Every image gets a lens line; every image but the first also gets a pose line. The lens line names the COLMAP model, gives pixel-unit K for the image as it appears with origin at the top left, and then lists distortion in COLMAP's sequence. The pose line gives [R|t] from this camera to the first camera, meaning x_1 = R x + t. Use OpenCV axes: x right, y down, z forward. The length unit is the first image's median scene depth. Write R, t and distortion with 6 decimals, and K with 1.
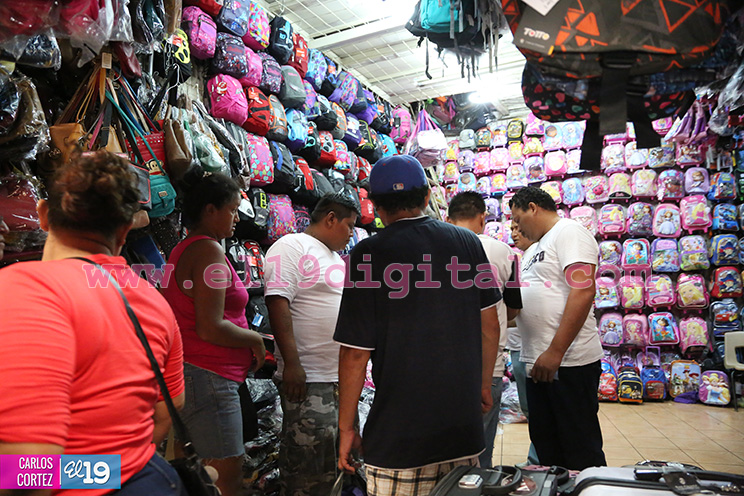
lens RADIAL K [[494.6, 0, 368.6], [0, 494.6, 259.2], [0, 0, 1]] dist [-0.126317, 0.063783]
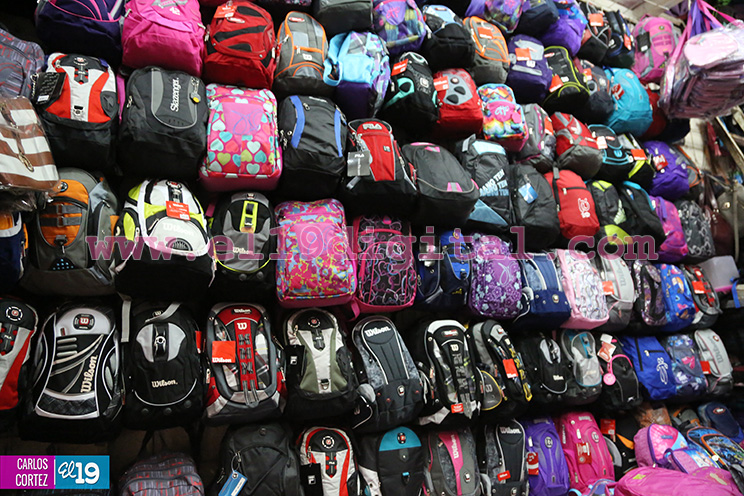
lens RADIAL K [[494.6, 0, 368.6], [0, 494.6, 259.2], [0, 0, 1]] dist [-0.126317, 0.063783]
pose [[0.811324, -0.106577, -0.574800, 0.108363], [0.061600, 0.993353, -0.097236, -0.022438], [0.581342, 0.043482, 0.812496, 0.553826]]
